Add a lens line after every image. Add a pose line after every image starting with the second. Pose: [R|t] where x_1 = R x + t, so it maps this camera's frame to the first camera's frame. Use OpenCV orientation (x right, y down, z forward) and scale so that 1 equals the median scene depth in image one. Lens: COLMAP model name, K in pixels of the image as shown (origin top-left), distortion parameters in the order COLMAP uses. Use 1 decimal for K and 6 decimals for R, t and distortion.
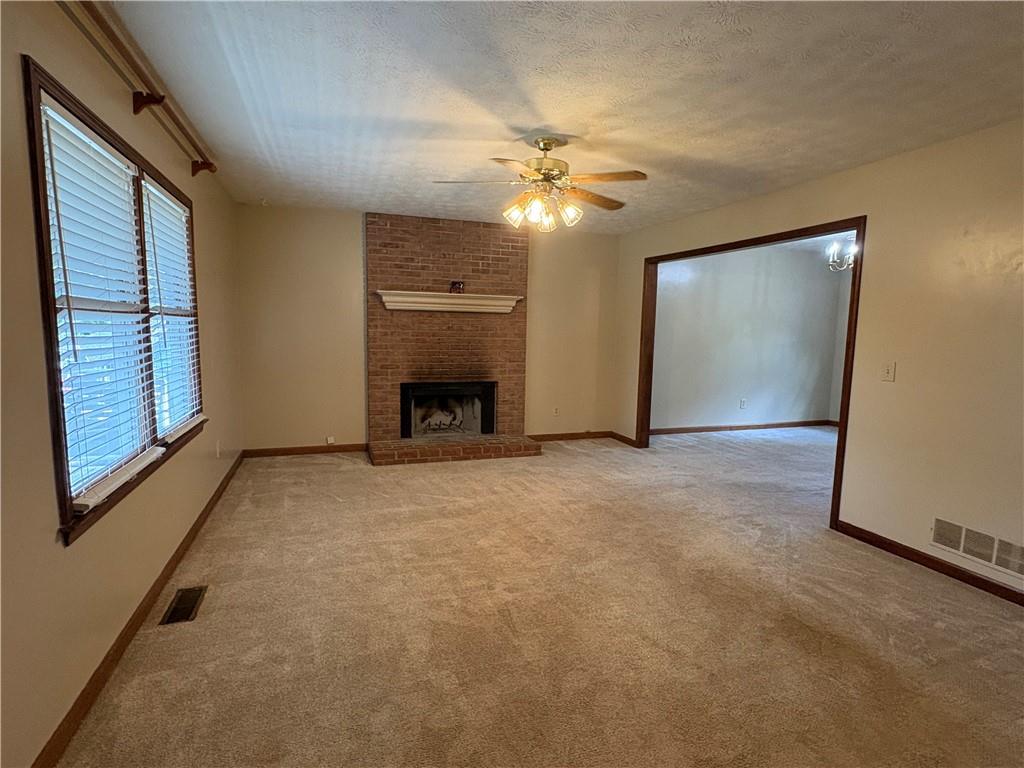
lens RADIAL K [[531.8, 0, 508.0], [0, 531.8, 385.0], [0, 0, 1]] dist [-0.001260, -0.000039]
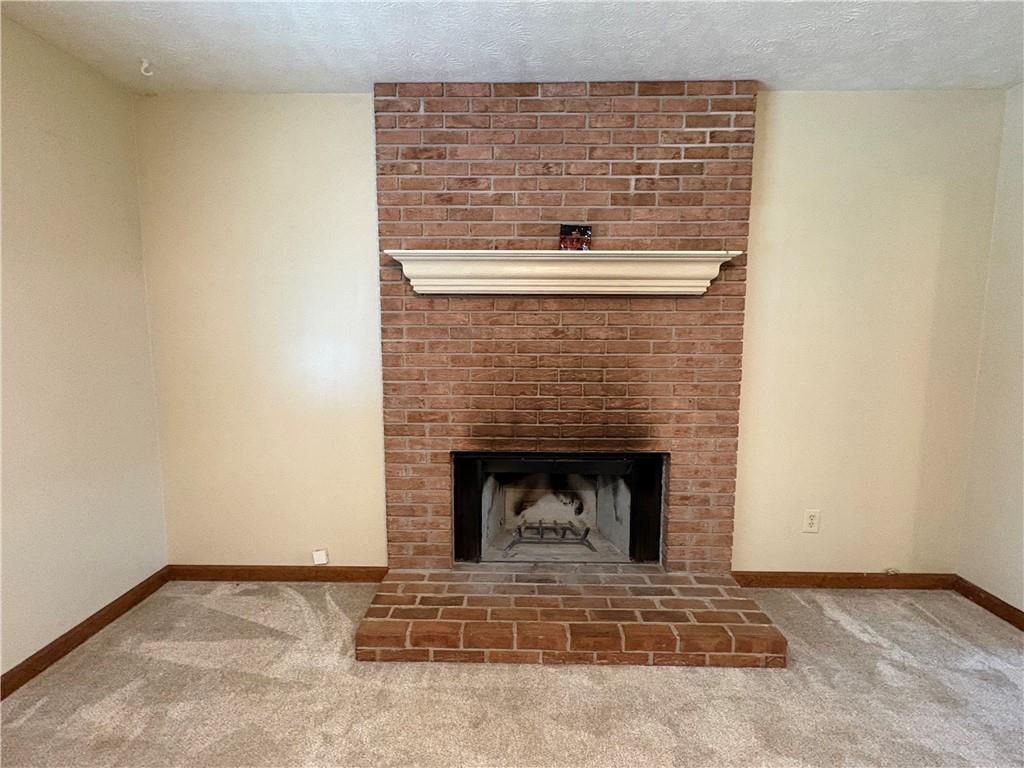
lens RADIAL K [[489.8, 0, 507.3], [0, 489.8, 386.5], [0, 0, 1]] dist [-0.001308, 0.000581]
pose [[0.939705, 0.020246, -0.341386, -0.008671], [-0.022113, 0.999754, -0.001580, -0.062893], [0.341270, 0.009034, 0.939922, 0.620109]]
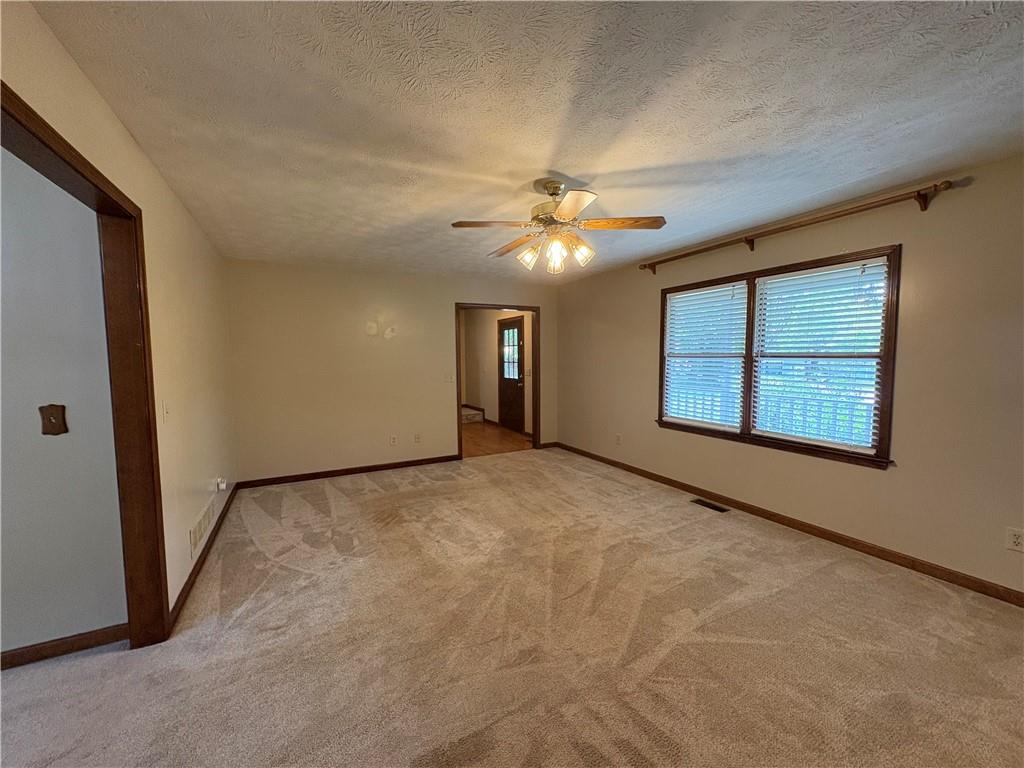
lens RADIAL K [[407.2, 0, 508.0], [0, 407.2, 385.3], [0, 0, 1]] dist [0.000114, 0.000119]
pose [[-0.988709, -0.000398, -0.149845, 0.161006], [-0.027595, 0.983377, 0.179467, -0.124264], [0.147283, 0.181575, -0.972285, 1.048481]]
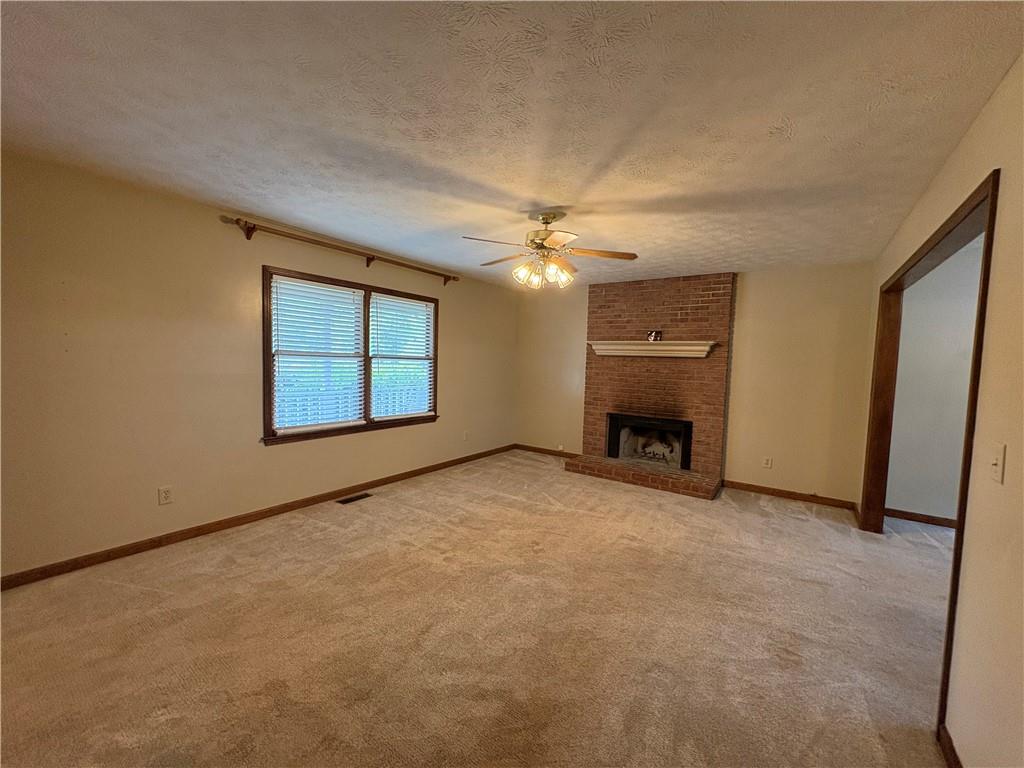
lens RADIAL K [[407.2, 0, 509.7], [0, 407.2, 387.2], [0, 0, 1]] dist [0.000114, 0.000119]
pose [[0.582848, 0.050328, -0.811021, 0.457290], [-0.108345, 0.993982, -0.016181, -0.024277], [0.805325, 0.097301, 0.584793, 0.241638]]
